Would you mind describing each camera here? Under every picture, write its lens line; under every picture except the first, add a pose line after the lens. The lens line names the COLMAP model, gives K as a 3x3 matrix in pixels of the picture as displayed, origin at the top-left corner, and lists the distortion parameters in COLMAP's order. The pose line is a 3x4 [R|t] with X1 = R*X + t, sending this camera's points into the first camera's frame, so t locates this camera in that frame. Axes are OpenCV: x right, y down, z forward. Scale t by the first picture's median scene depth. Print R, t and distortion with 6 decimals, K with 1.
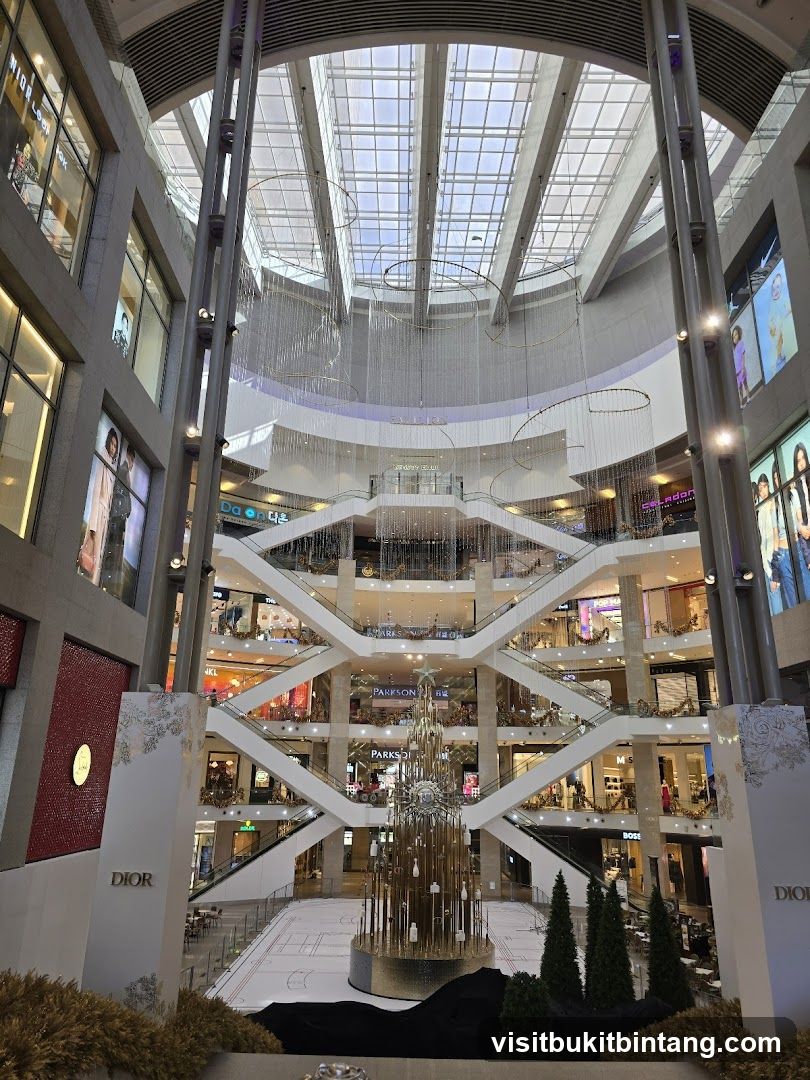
lens RADIAL K [[738.9, 0, 404.8], [0, 738.9, 532.9], [0, 0, 1]] dist [0.045620, -0.042538]
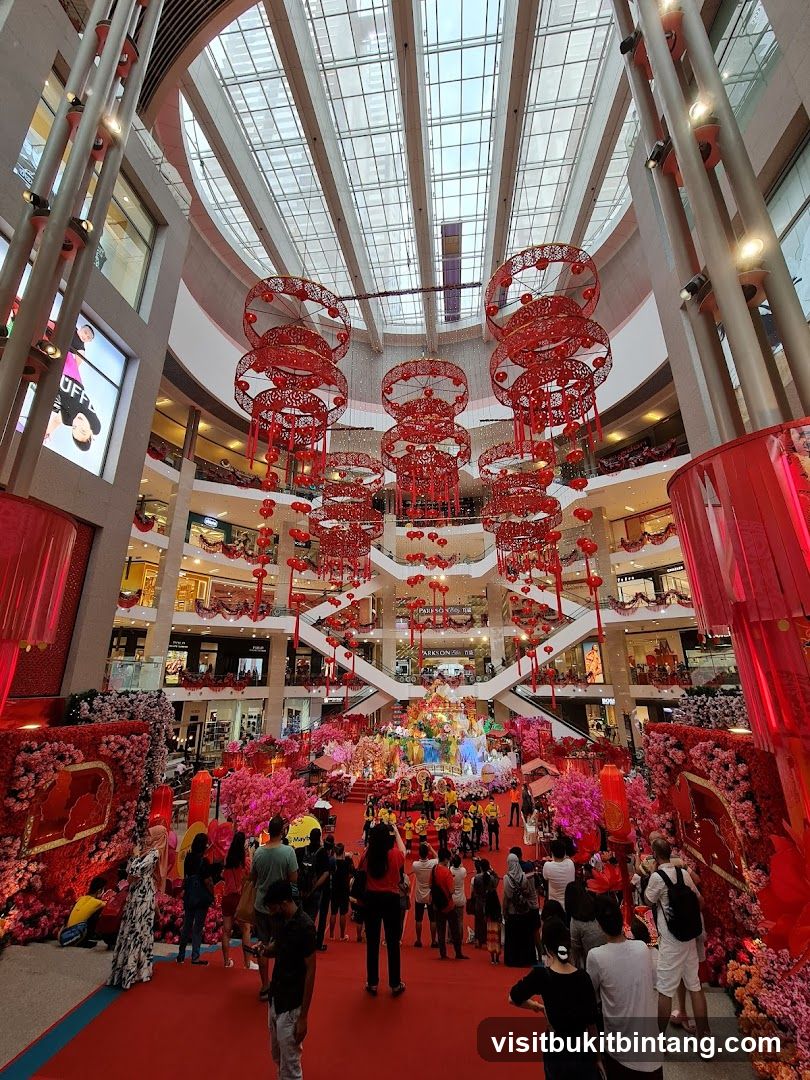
lens RADIAL K [[451.0, 0, 405.0], [0, 451.0, 535.5], [0, 0, 1]] dist [-0.009631, 0.002183]
pose [[0.991790, -0.061127, -0.112324, 0.049743], [0.061804, 0.998085, 0.002559, 0.082306], [0.111952, -0.009480, 0.993668, 0.158187]]
